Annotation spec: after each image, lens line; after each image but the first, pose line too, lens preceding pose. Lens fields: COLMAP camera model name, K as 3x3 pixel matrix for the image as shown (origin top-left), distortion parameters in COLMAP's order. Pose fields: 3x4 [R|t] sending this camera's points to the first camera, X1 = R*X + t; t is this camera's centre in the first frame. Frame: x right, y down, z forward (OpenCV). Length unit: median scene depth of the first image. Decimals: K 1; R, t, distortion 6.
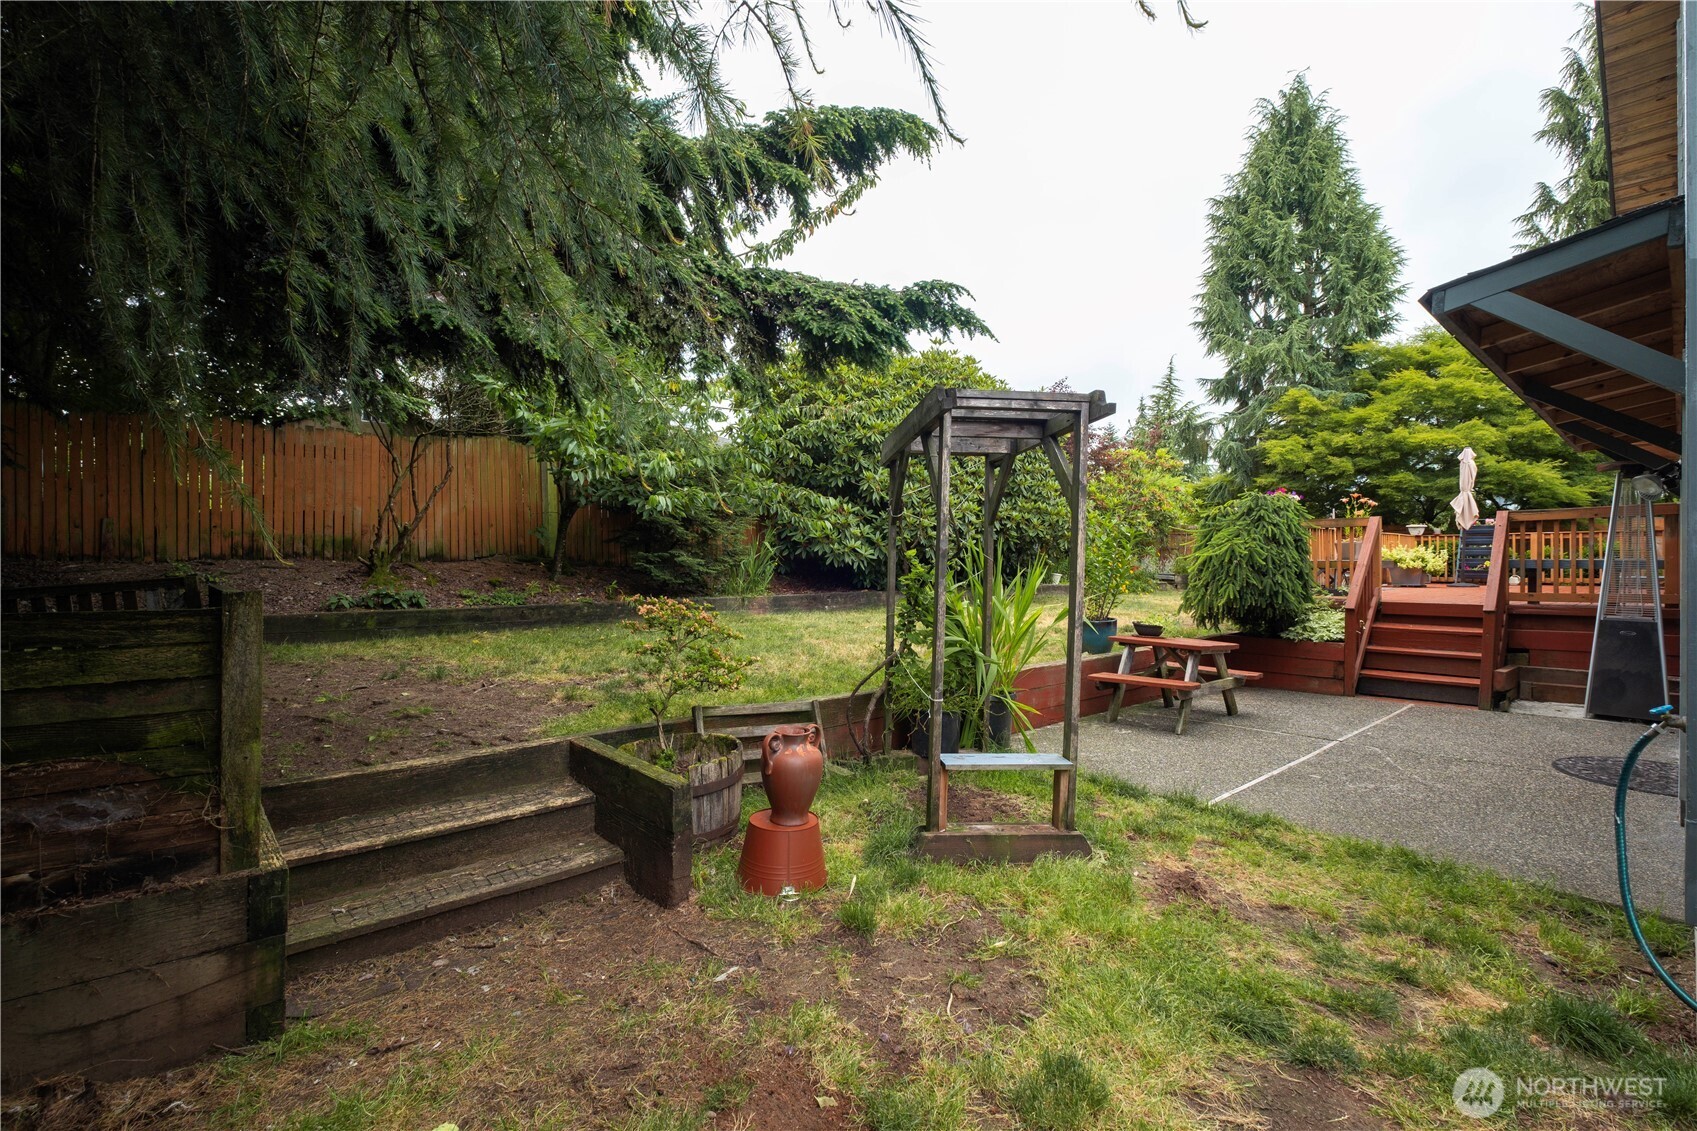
lens RADIAL K [[758.5, 0, 848.5], [0, 758.5, 565.5], [0, 0, 1]] dist [0.000485, -0.000387]
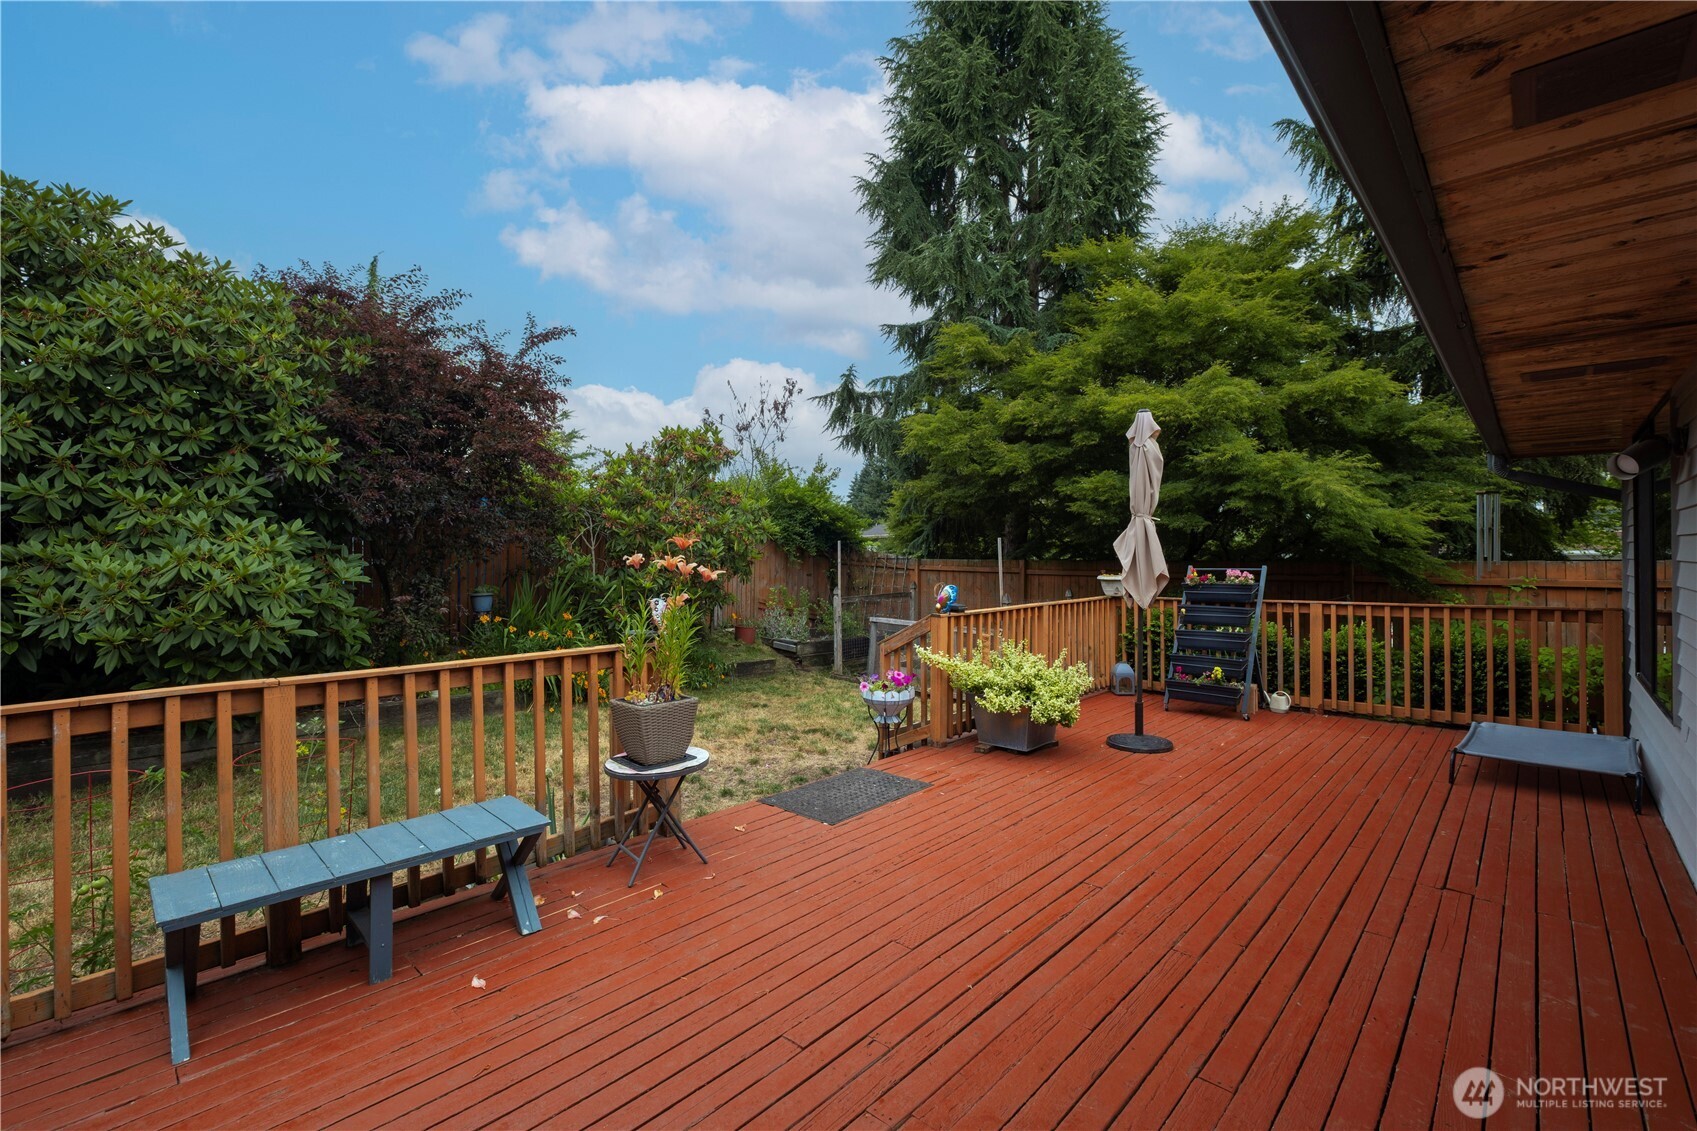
lens RADIAL K [[737.3, 0, 848.5], [0, 737.3, 565.5], [0, 0, 1]] dist [-0.002617, -0.000761]
pose [[0.996676, 0.006732, 0.081194, 0.508209], [-0.006912, 0.999974, 0.001945, -0.057968], [-0.081178, -0.002500, 0.996696, 0.504117]]
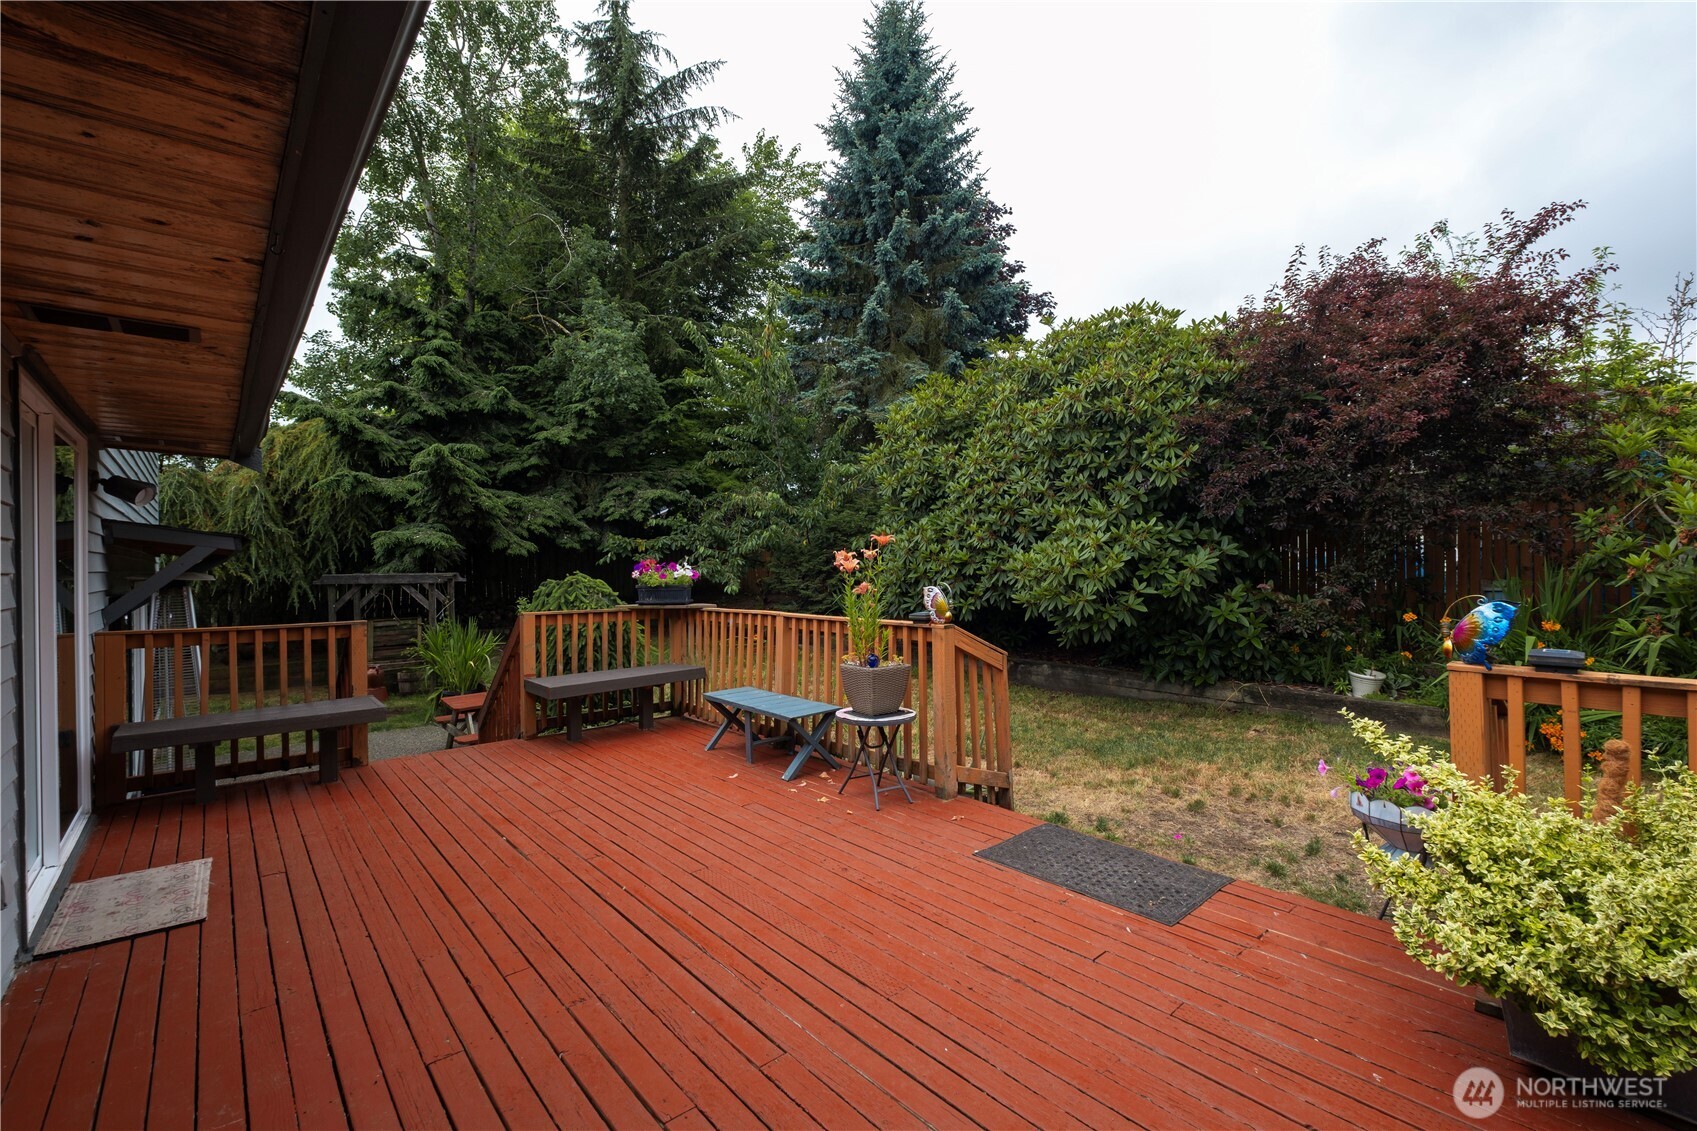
lens RADIAL K [[758.5, 0, 848.5], [0, 758.5, 565.5], [0, 0, 1]] dist [0.000485, -0.000387]
pose [[-0.038029, 0.020920, -0.999058, 0.977927], [0.009227, 0.999746, 0.020583, -0.062588], [0.999234, -0.008435, -0.038213, 0.937872]]
